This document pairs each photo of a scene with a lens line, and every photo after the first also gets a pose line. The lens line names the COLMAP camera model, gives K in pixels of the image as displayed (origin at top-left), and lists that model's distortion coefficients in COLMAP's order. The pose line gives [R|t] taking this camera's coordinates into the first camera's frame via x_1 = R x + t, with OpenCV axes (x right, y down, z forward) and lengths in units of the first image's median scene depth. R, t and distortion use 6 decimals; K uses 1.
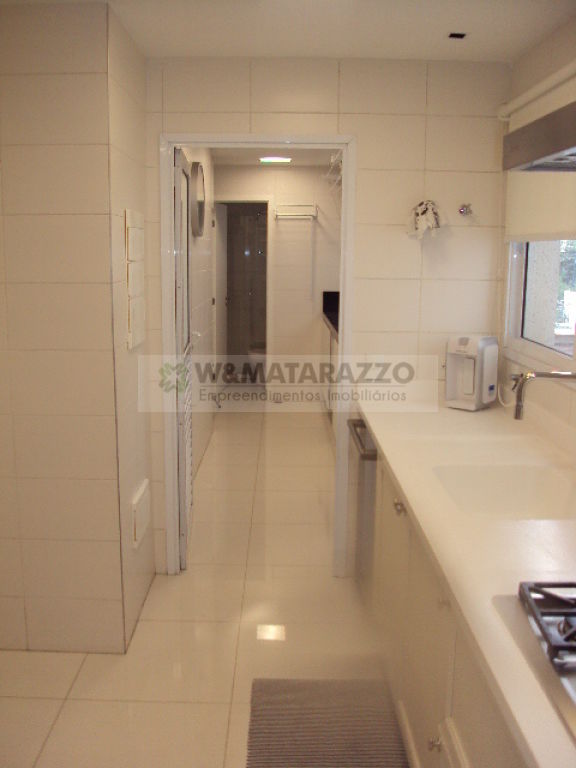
lens RADIAL K [[753.0, 0, 288.0], [0, 753.0, 384.0], [0, 0, 1]] dist [-0.090839, 0.010301]
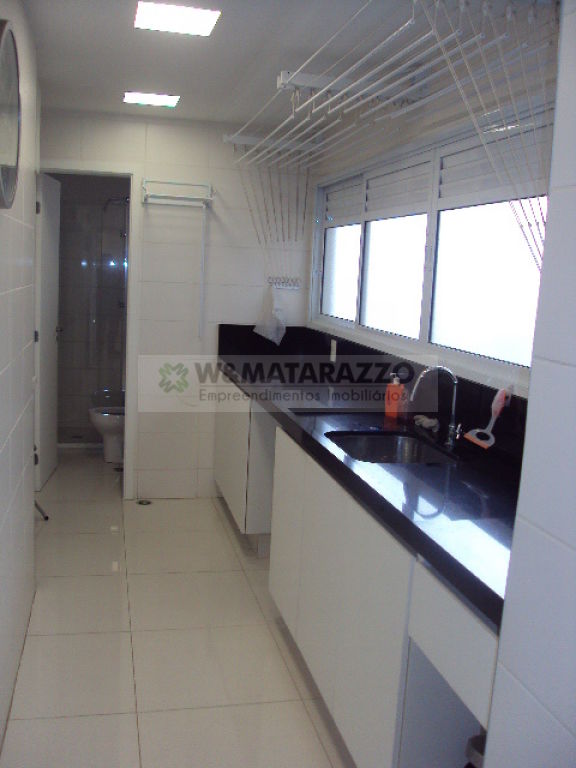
lens RADIAL K [[753.0, 0, 288.0], [0, 753.0, 384.0], [0, 0, 1]] dist [-0.090839, 0.010301]
pose [[0.974248, 0.005917, 0.225400, -0.038089], [-0.000395, 0.999699, -0.024539, -0.059124], [-0.225478, 0.023818, 0.973957, 0.385647]]
